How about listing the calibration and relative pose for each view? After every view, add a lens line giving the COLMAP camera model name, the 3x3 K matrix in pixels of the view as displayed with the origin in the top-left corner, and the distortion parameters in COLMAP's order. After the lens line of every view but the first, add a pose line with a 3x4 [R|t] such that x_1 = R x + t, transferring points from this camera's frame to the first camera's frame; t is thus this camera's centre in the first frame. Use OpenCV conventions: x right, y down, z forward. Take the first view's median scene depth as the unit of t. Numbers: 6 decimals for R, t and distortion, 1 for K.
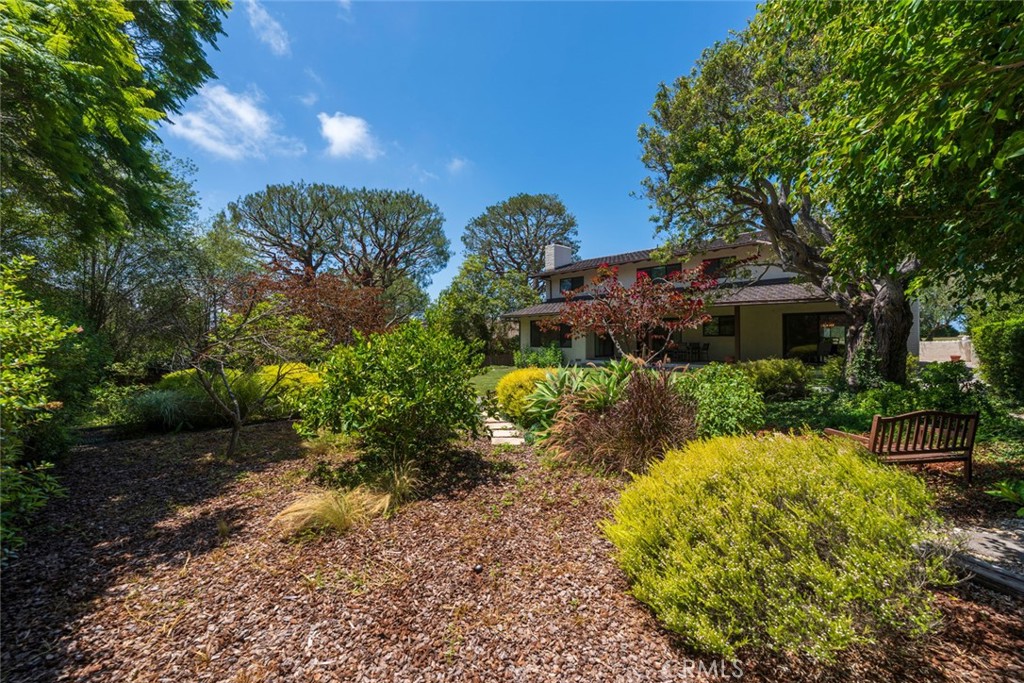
lens RADIAL K [[410.3, 0, 512.7], [0, 410.3, 340.5], [0, 0, 1]] dist [-0.003737, -0.000505]
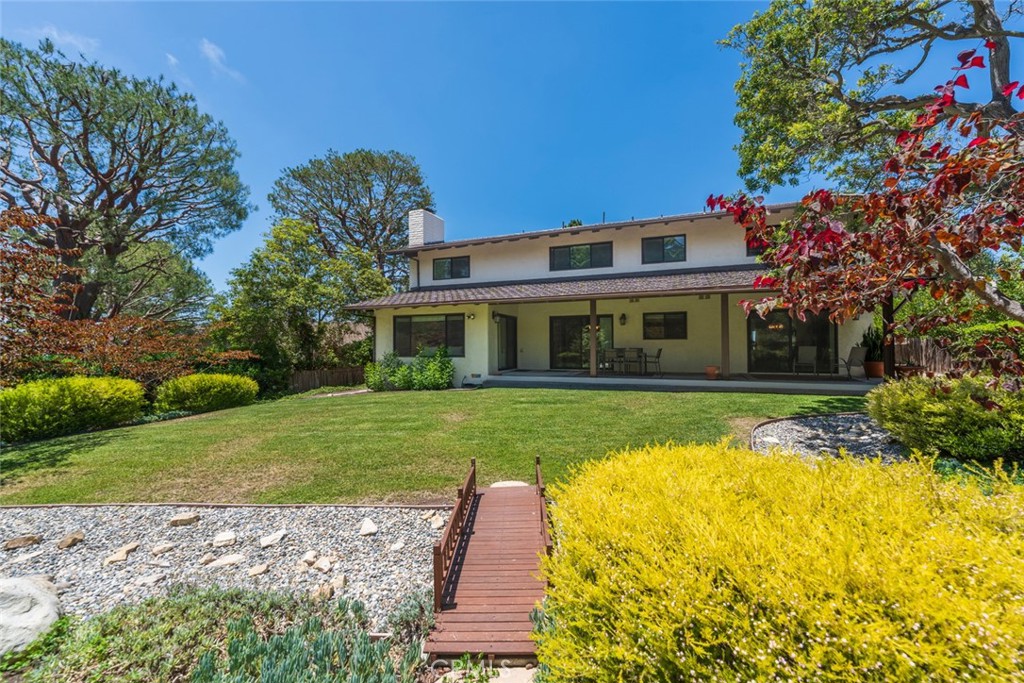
lens RADIAL K [[410.3, 0, 509.8], [0, 410.3, 343.2], [0, 0, 1]] dist [-0.003737, -0.000505]
pose [[0.914644, 0.002432, 0.404253, -0.039653], [0.004894, 0.999842, -0.017088, 0.005279], [-0.404231, 0.017608, 0.914487, 0.269769]]
